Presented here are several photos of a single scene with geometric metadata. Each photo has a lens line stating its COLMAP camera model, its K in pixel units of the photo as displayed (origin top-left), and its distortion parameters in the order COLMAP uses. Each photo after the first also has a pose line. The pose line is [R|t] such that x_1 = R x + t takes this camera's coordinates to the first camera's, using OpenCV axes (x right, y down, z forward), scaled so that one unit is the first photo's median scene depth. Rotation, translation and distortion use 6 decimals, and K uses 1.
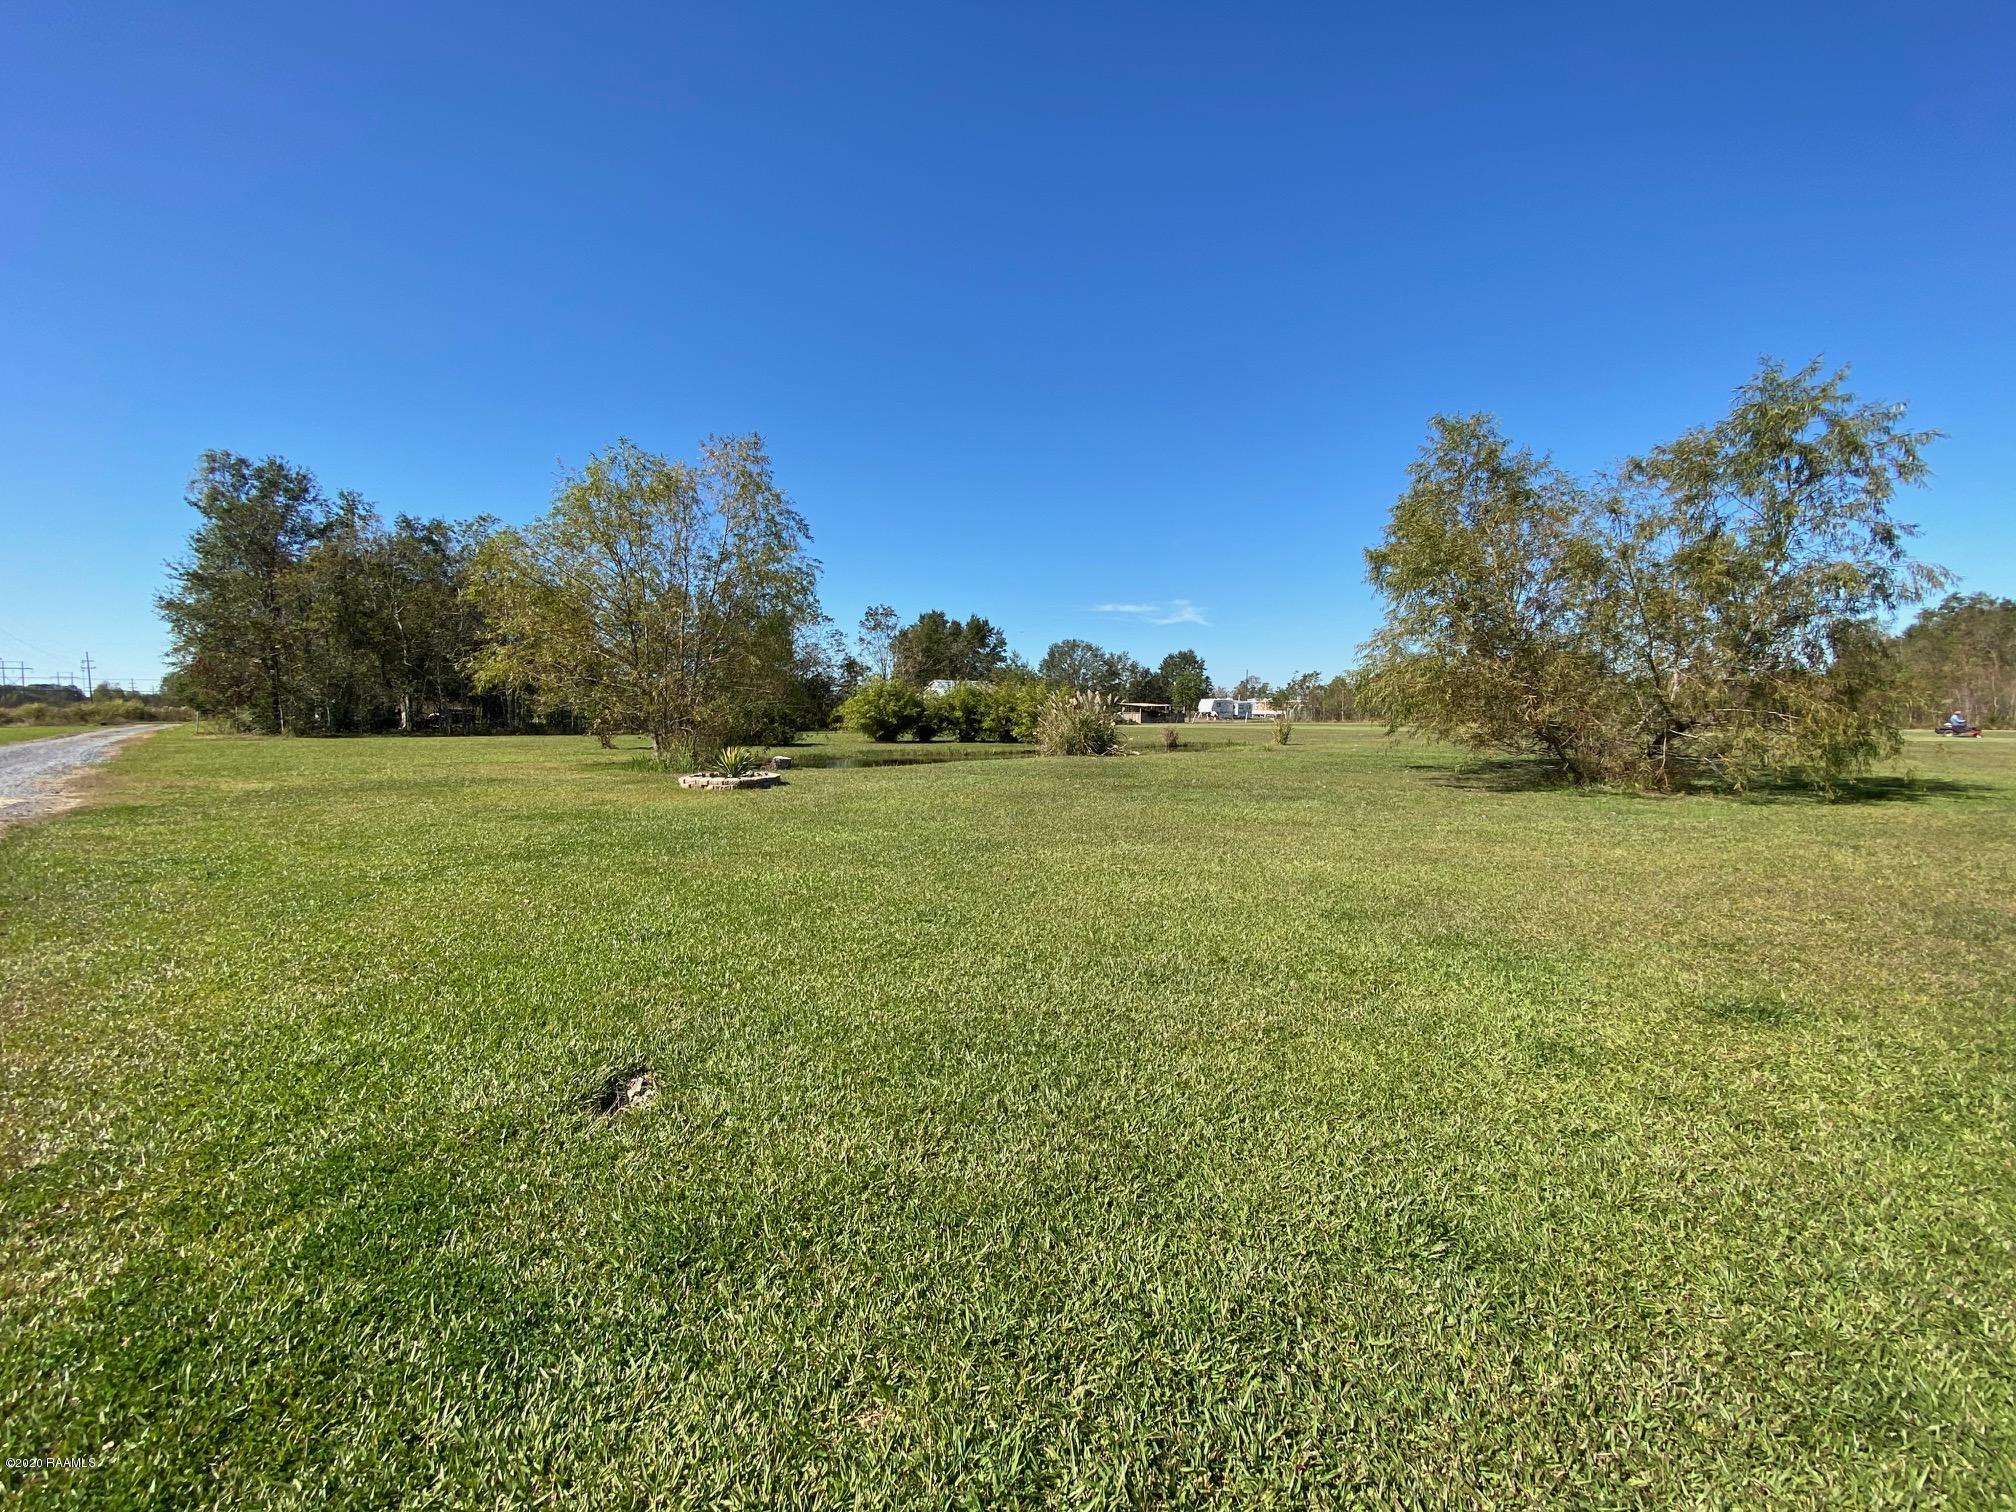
lens RADIAL K [[816.7, 0, 1006.6], [0, 816.7, 759.1], [0, 0, 1]] dist [0.011493, -0.015770]
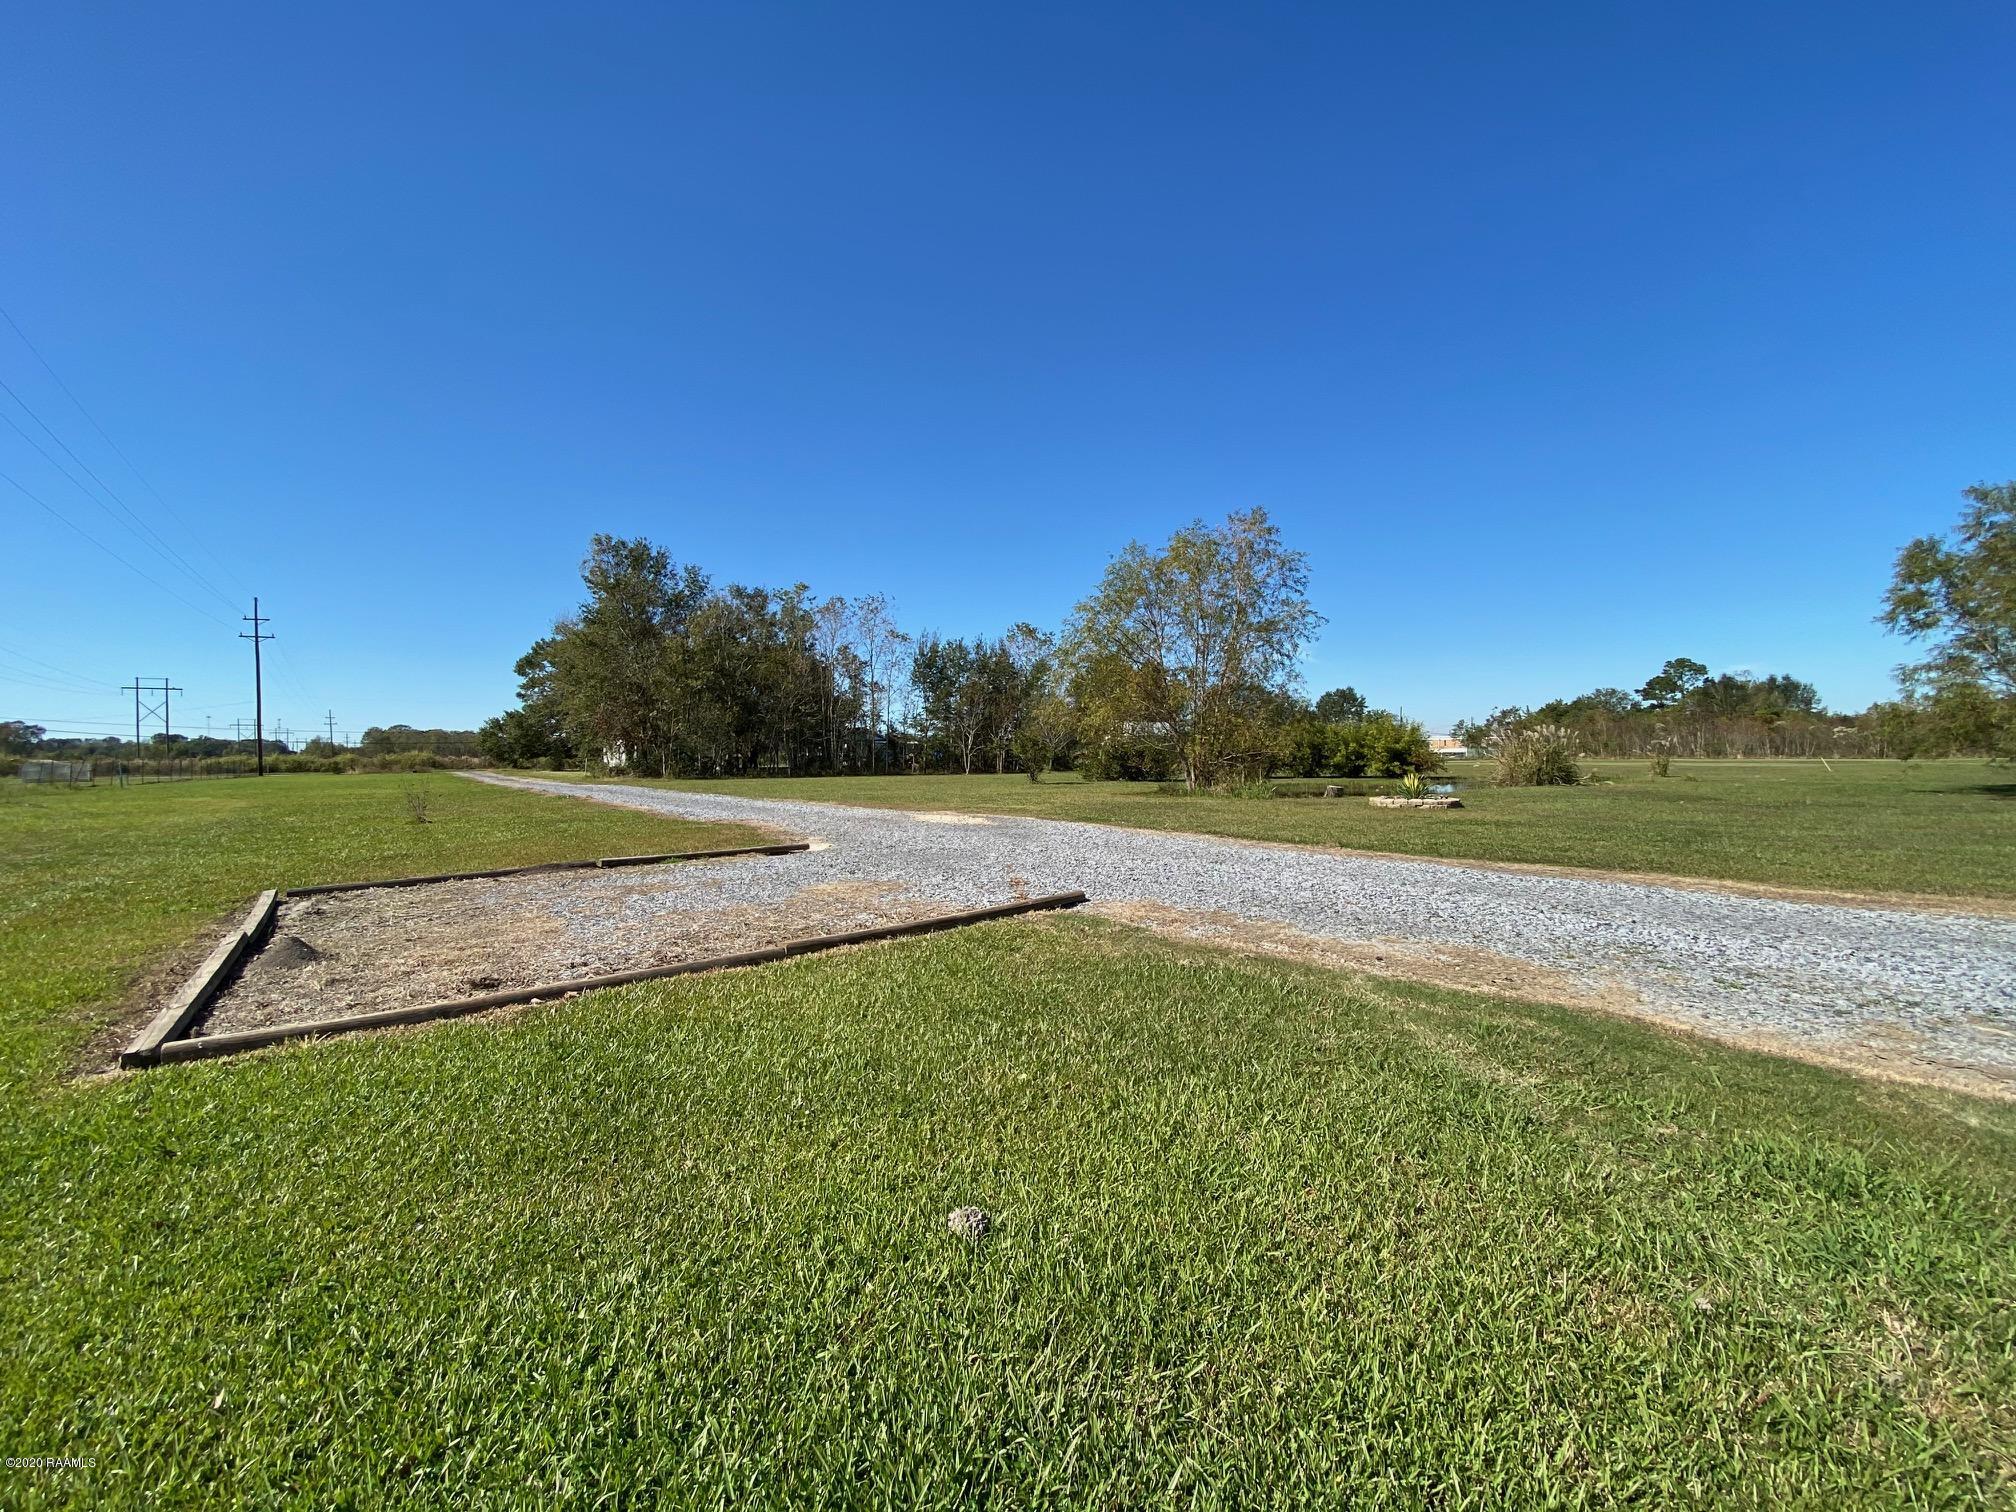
lens RADIAL K [[816.7, 0, 1005.6], [0, 816.7, 757.7], [0, 0, 1]] dist [0.011493, -0.015770]
pose [[0.992761, -0.011647, -0.119539, -0.245353], [0.005200, 0.998522, -0.054102, 0.007111], [0.119993, 0.053089, 0.991354, -0.079873]]
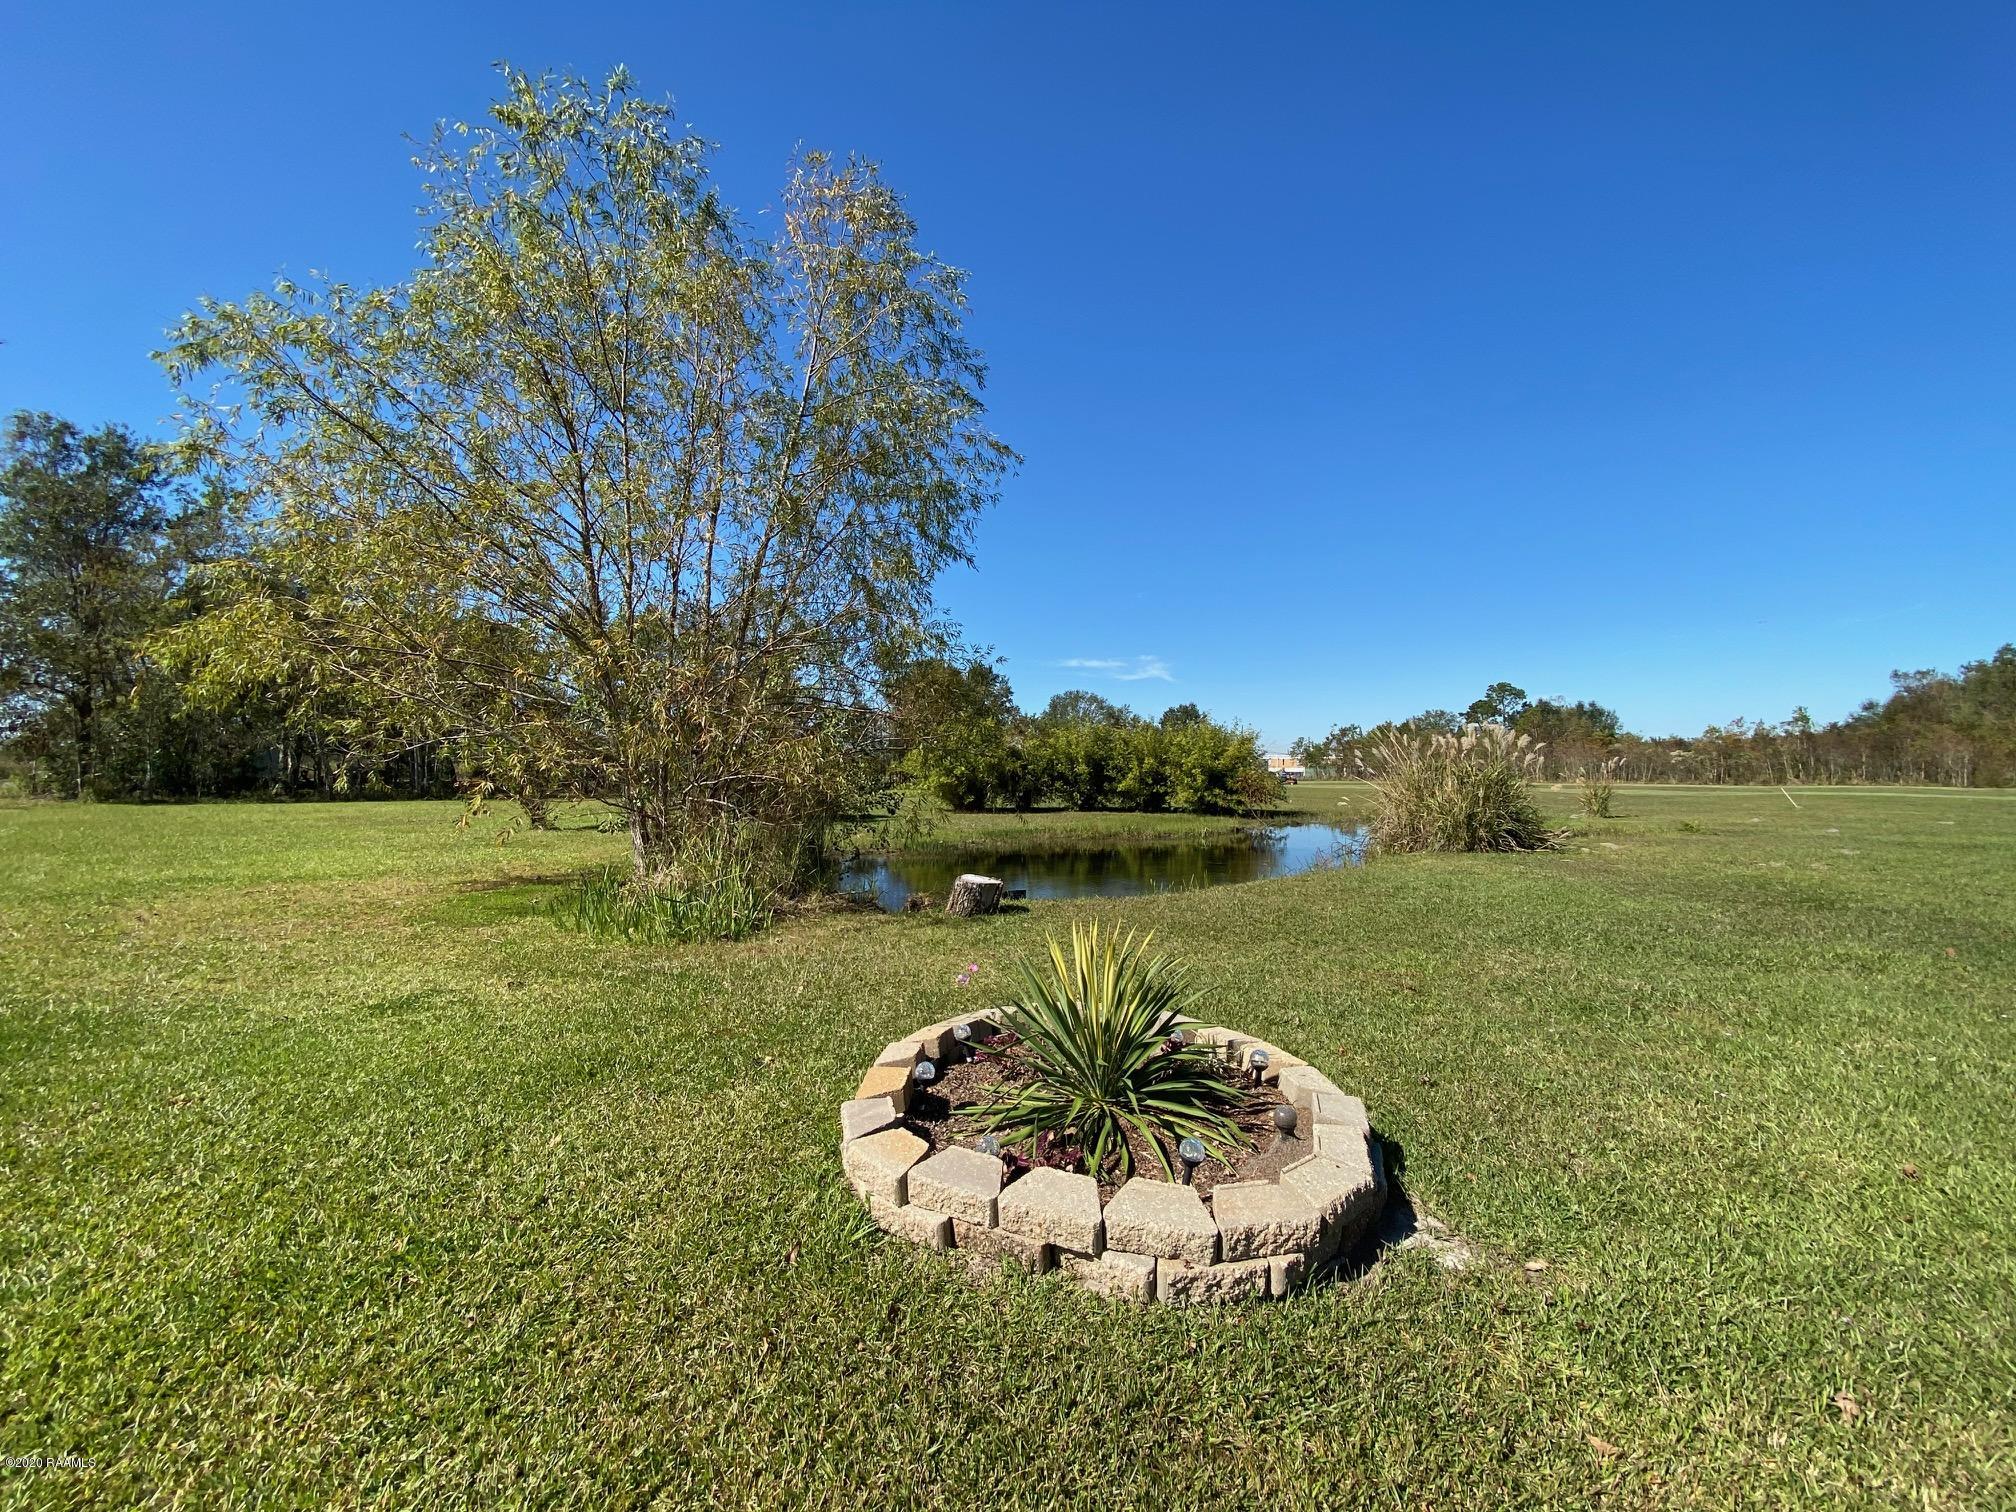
lens RADIAL K [[816.7, 0, 1004.2], [0, 816.7, 754.0], [0, 0, 1]] dist [0.011493, -0.015770]
pose [[0.999101, 0.001544, 0.042364, -0.114414], [0.001682, 0.997106, -0.076002, -0.012630], [-0.042359, 0.076005, 0.996207, 0.251616]]
